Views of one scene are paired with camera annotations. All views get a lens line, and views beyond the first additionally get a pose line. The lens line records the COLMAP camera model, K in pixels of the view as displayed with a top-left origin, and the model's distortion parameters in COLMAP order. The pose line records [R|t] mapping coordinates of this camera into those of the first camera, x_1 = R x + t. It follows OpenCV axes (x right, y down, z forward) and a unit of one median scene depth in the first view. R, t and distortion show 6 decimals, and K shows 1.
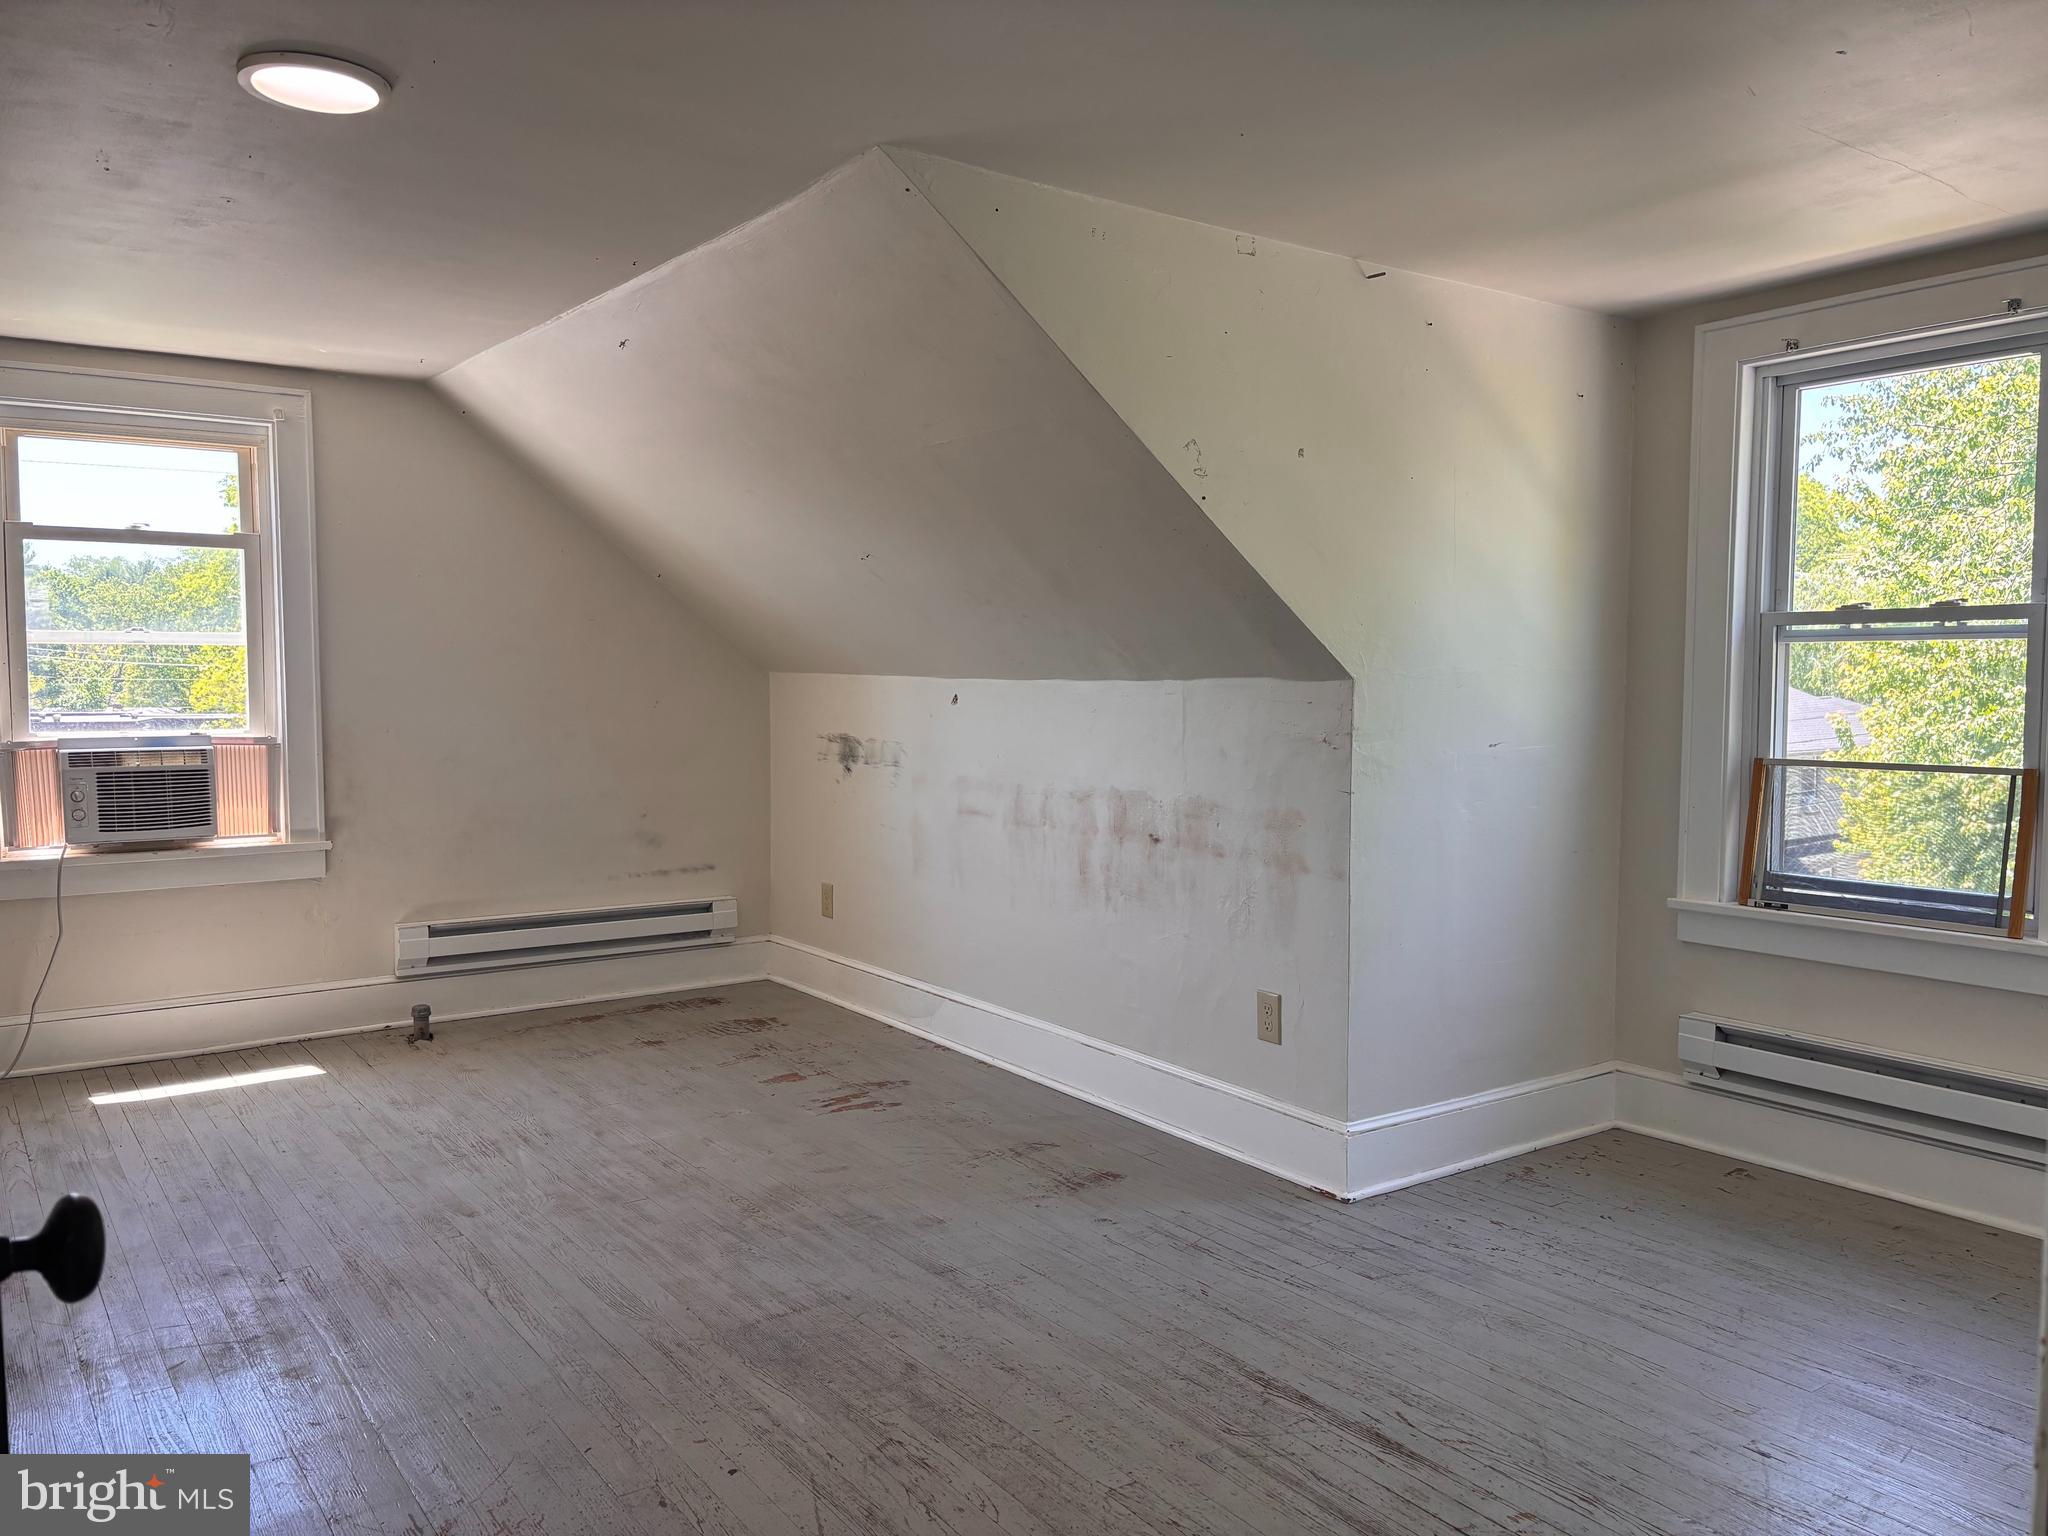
lens RADIAL K [[1534.7, 0, 1031.5], [0, 1534.7, 786.7], [0, 0, 1]] dist [0.039520, -0.056159]
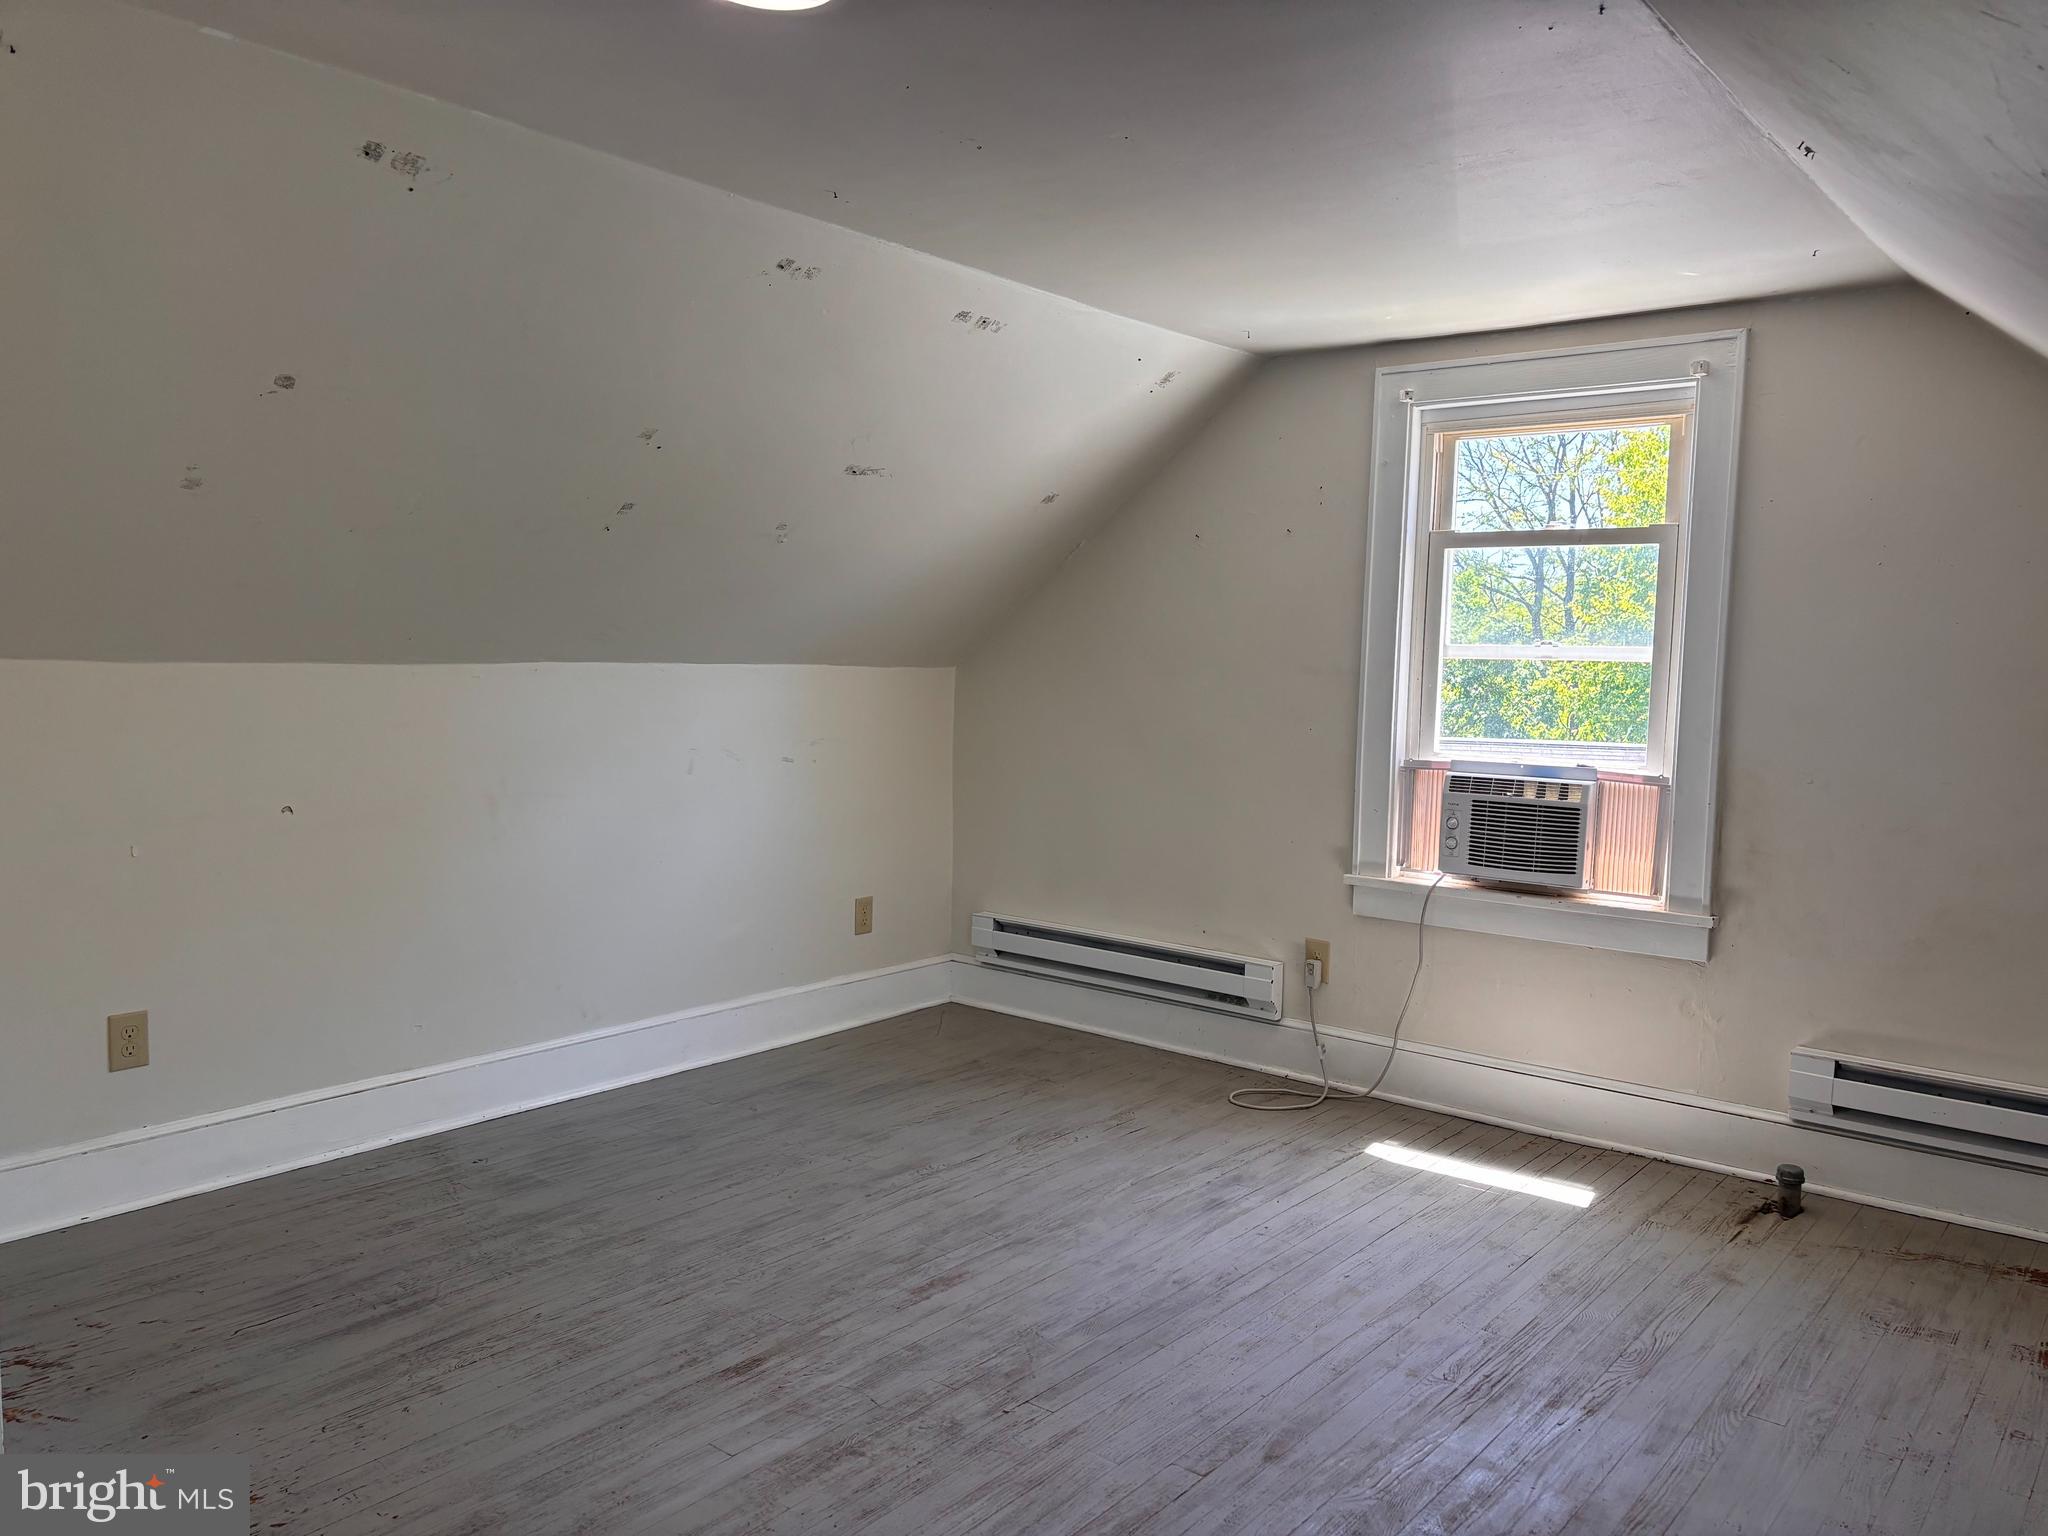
lens RADIAL K [[1534.7, 0, 1031.5], [0, 1534.7, 786.7], [0, 0, 1]] dist [0.039520, -0.056159]
pose [[0.247158, 0.090077, -0.964779, 0.204871], [-0.086121, 0.993771, 0.070722, -0.057095], [0.965140, 0.065608, 0.253376, 0.497302]]
